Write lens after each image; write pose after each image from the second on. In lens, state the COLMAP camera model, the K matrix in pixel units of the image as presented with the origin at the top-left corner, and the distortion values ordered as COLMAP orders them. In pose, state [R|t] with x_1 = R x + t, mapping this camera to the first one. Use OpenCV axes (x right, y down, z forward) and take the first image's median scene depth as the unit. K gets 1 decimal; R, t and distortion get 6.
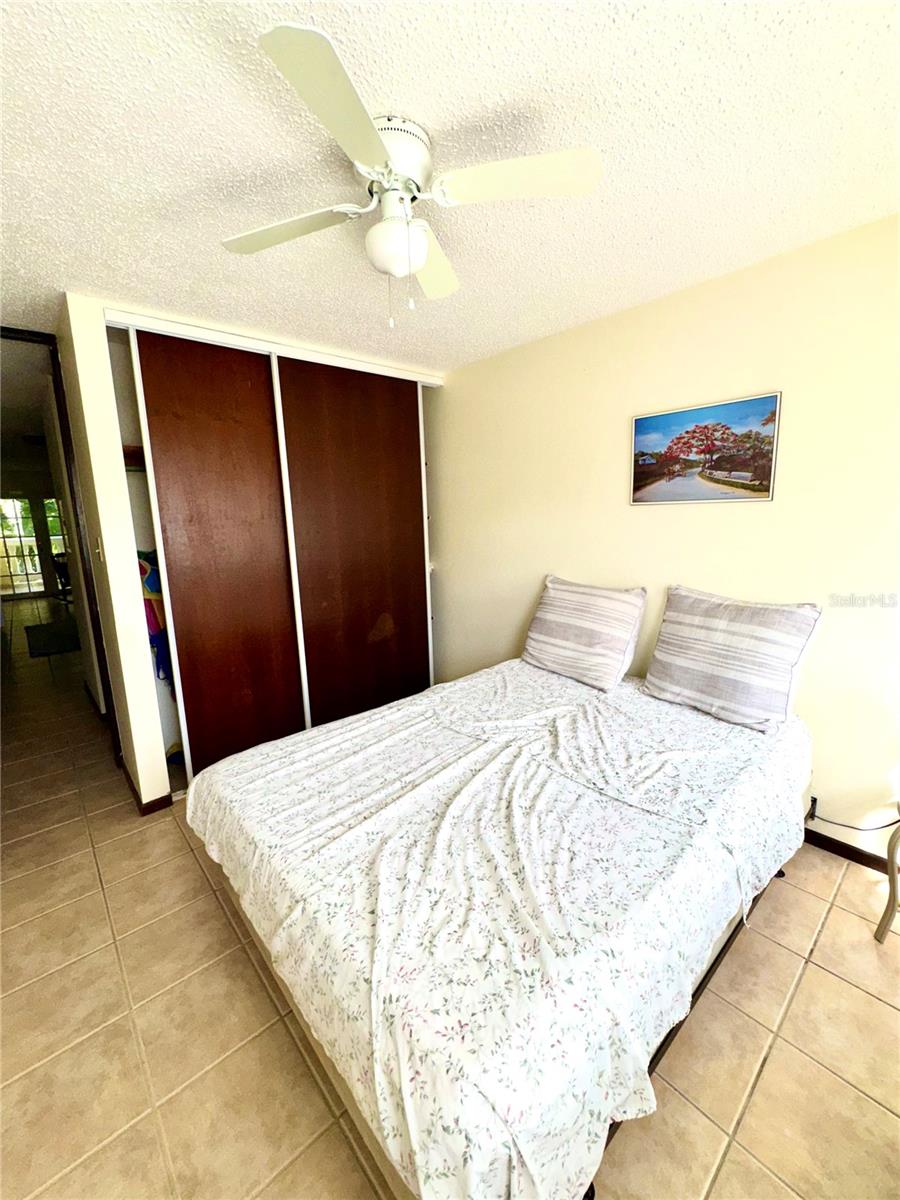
lens RADIAL K [[483.4, 0, 450.0], [0, 483.4, 600.0], [0, 0, 1]] dist [0.000897, 0.000073]
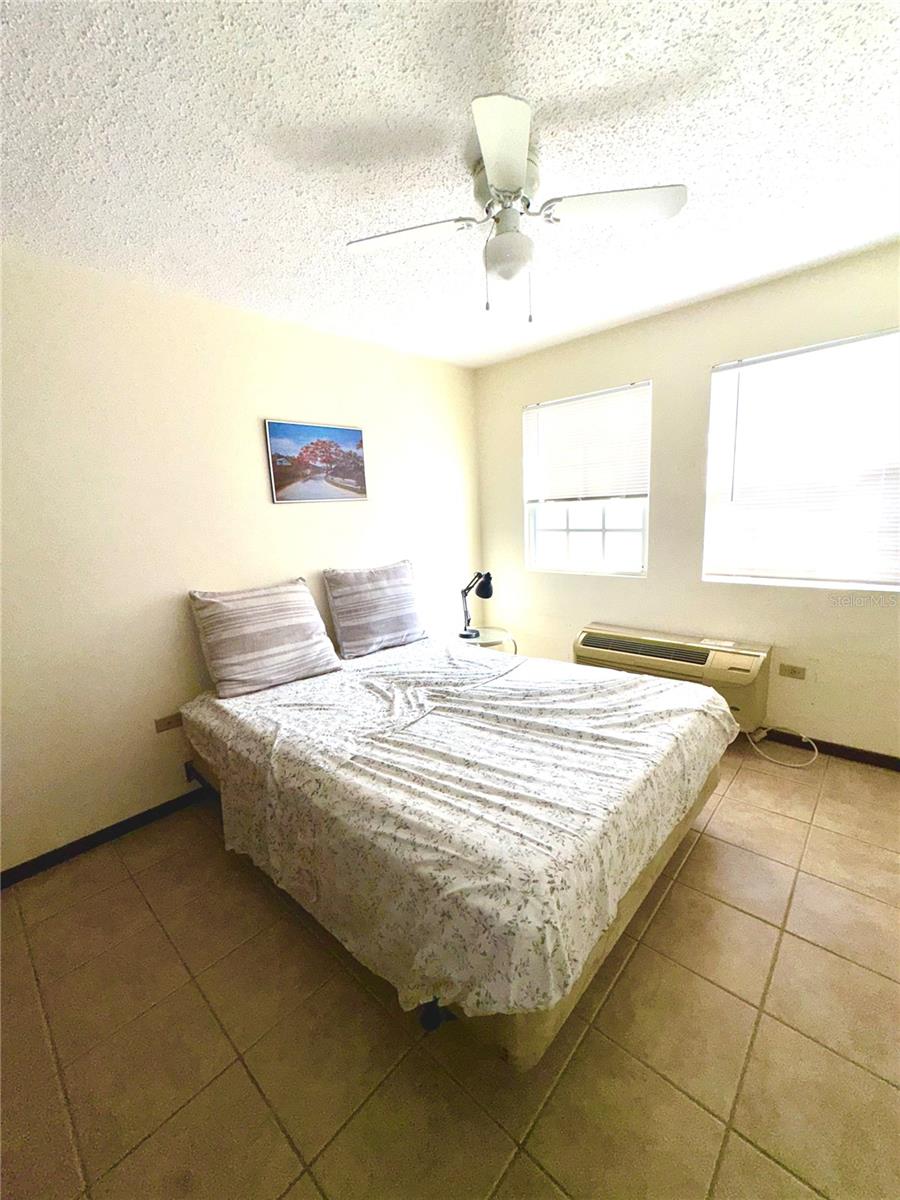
lens RADIAL K [[483.4, 0, 450.0], [0, 483.4, 600.0], [0, 0, 1]] dist [0.000897, 0.000073]
pose [[-0.095891, -0.159077, 0.982598, -0.800102], [0.235263, 0.955557, 0.177659, -0.102590], [-0.967190, 0.248204, -0.054204, 0.818059]]
